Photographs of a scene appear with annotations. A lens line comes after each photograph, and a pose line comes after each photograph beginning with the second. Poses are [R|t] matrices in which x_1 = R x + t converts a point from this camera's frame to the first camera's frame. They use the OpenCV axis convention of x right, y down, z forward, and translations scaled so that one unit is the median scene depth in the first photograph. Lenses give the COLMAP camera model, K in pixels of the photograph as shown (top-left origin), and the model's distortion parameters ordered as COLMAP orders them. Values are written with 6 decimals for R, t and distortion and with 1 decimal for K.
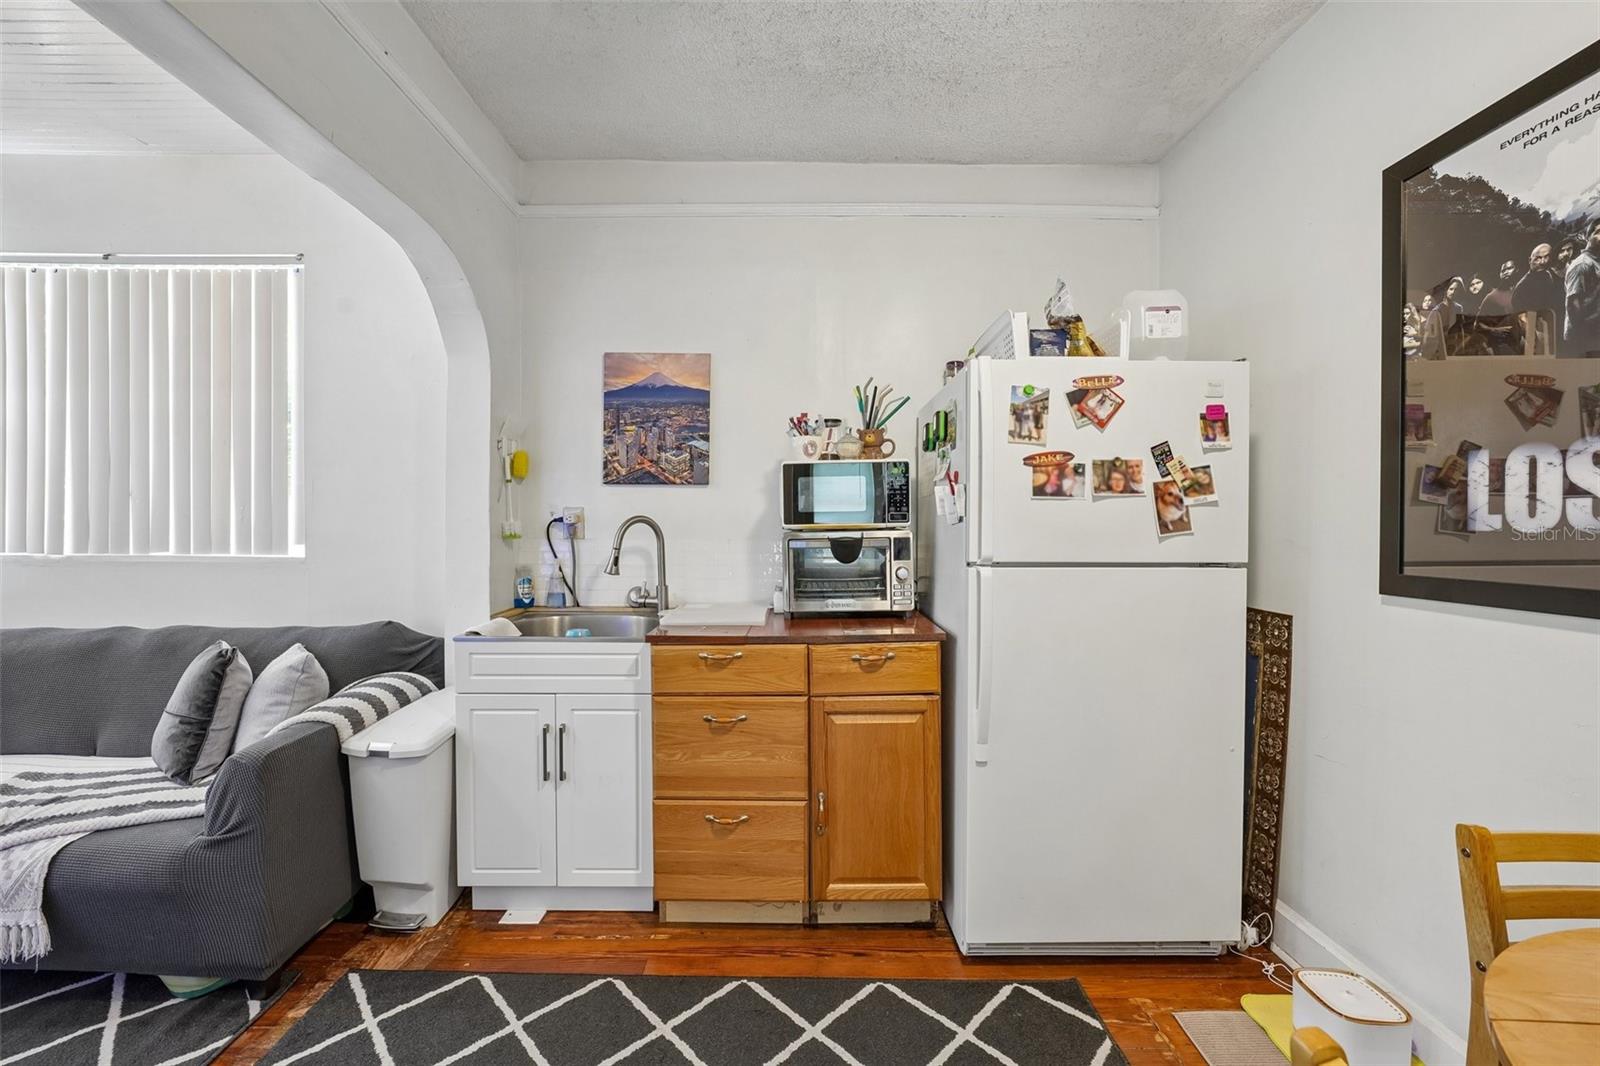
lens RADIAL K [[673.2, 0, 799.5], [0, 673.2, 535.7], [0, 0, 1]] dist [-0.000734, 0.000070]
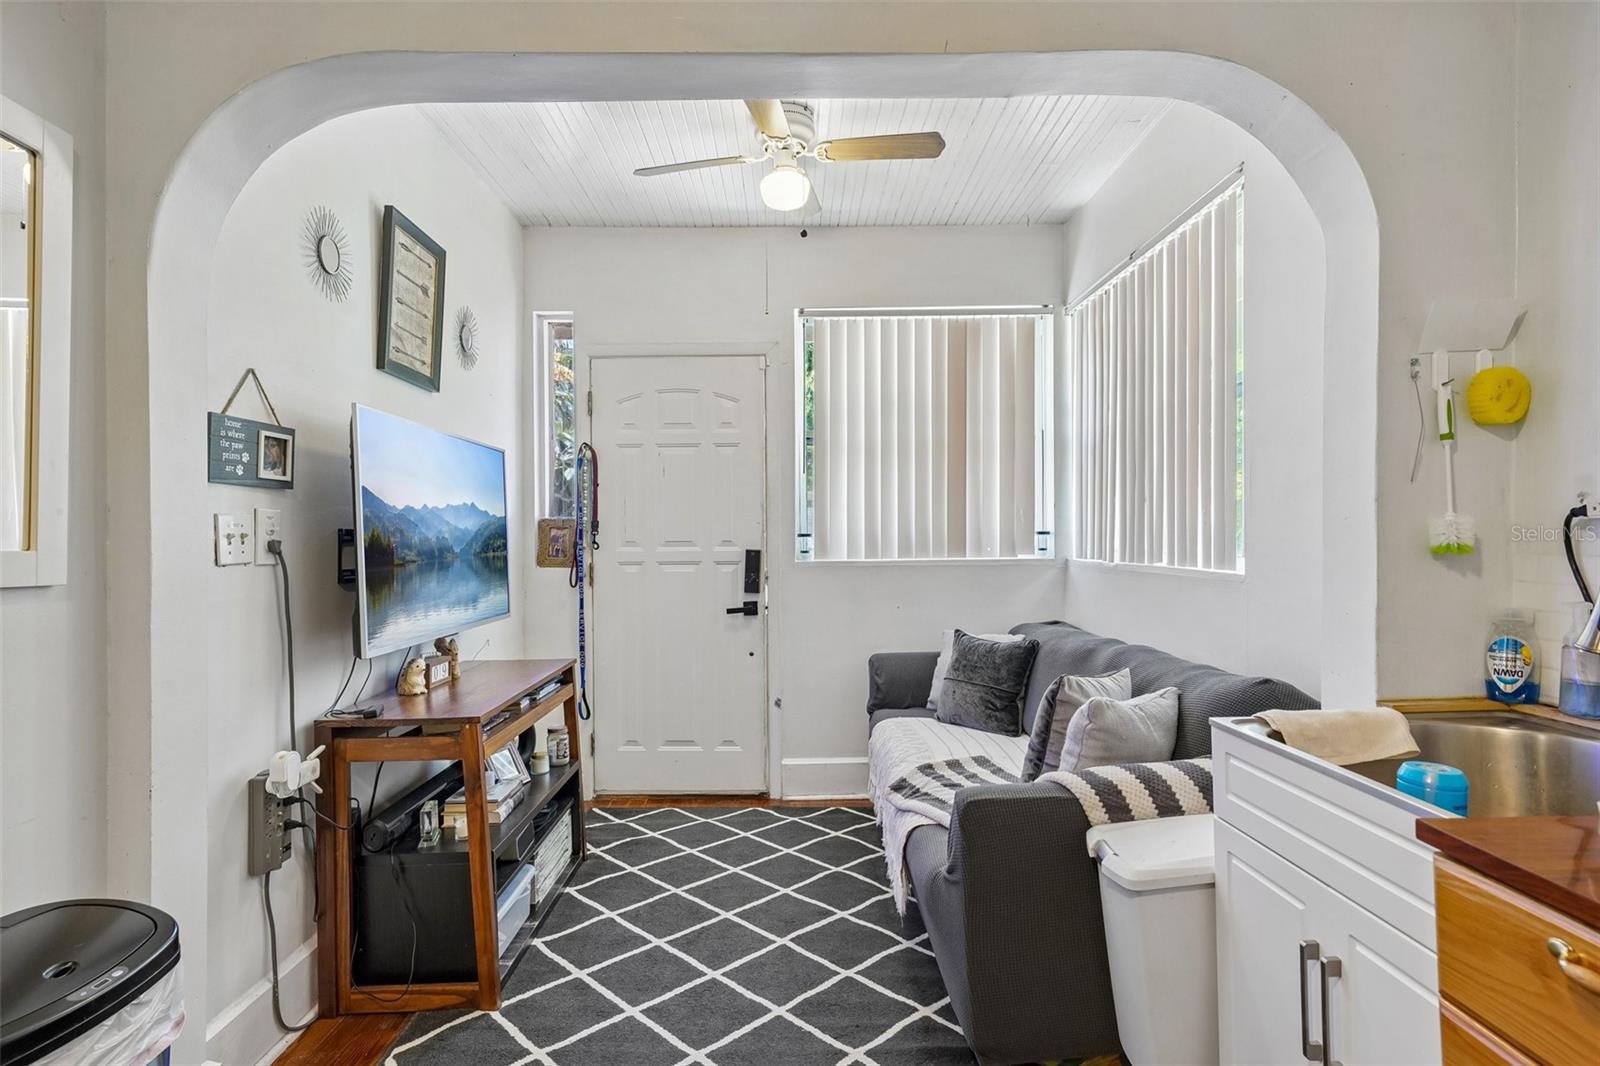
lens RADIAL K [[816.8, 0, 800.0], [0, 816.8, 533.0], [0, 0, 1]] dist [0.000337, 0.000278]
pose [[0.022459, -0.012464, -0.999670, 0.157773], [-0.005747, 0.999904, -0.012596, -0.001202], [0.999731, 0.006028, 0.022385, 0.485786]]
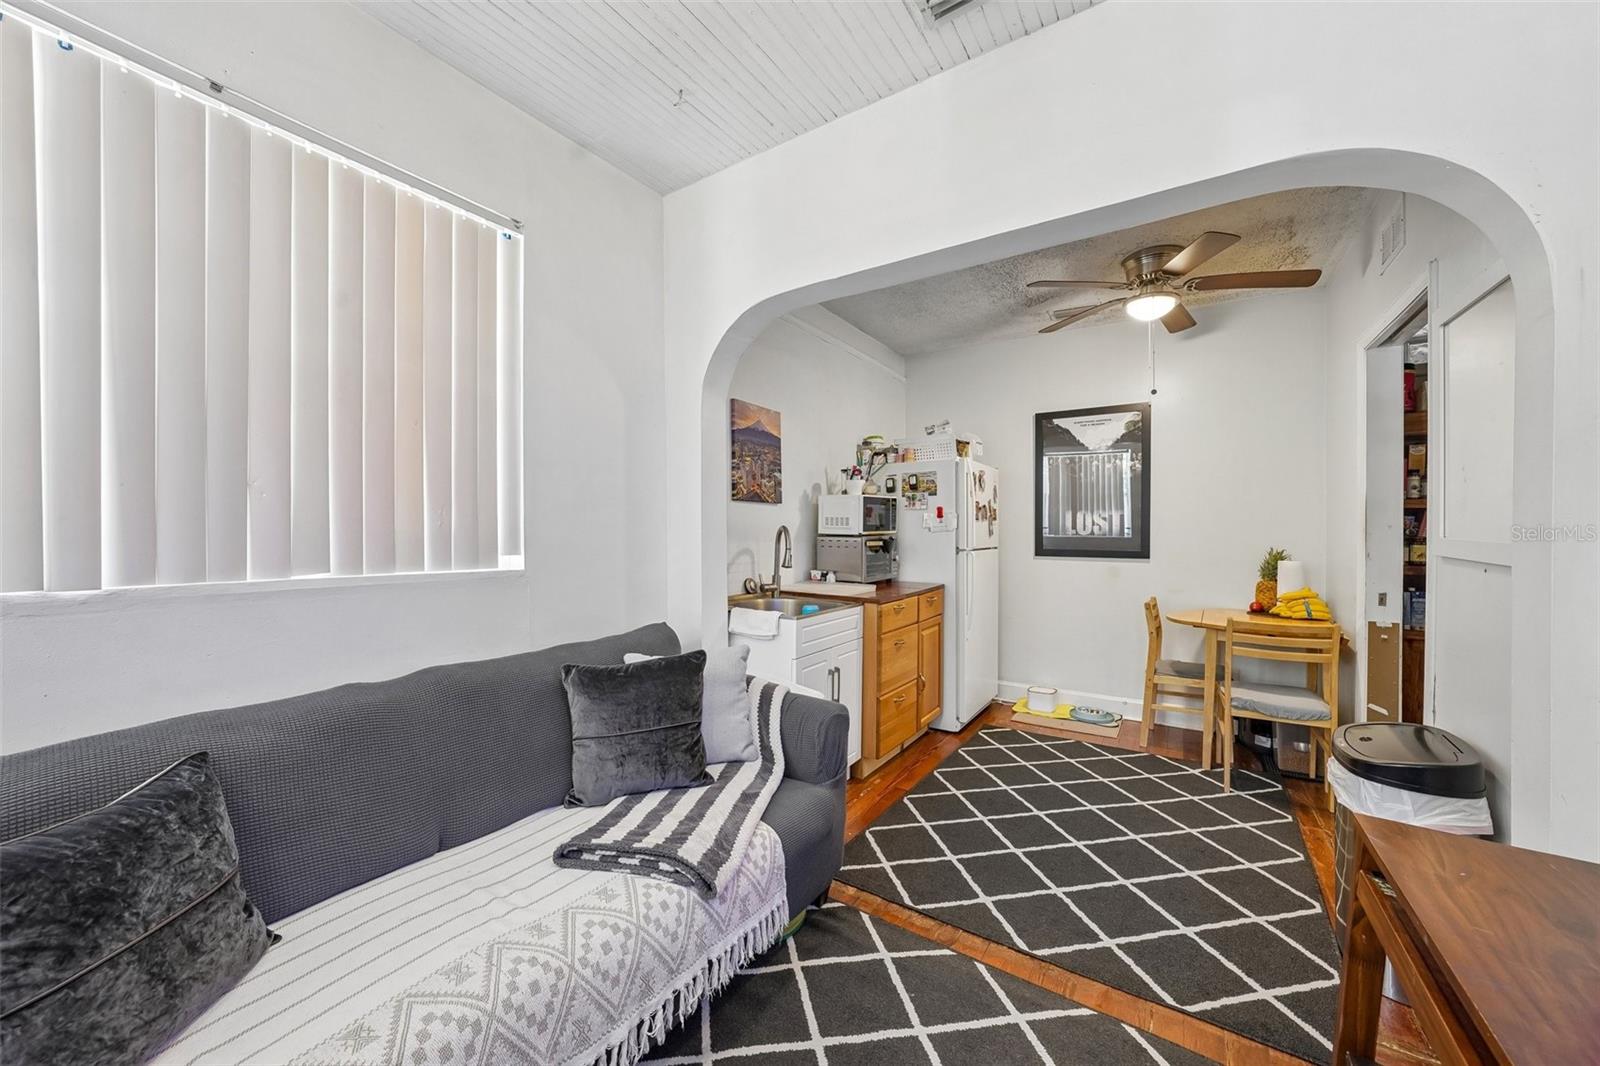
lens RADIAL K [[600.0, 0, 800.0], [0, 600.0, 533.0], [0, 0, 1]] dist [-0.001335, -0.000119]
pose [[0.539419, -0.003266, 0.842031, -1.194895], [0.007878, 0.999968, -0.001168, -0.011810], [-0.842000, 0.007264, 0.539428, 0.276226]]
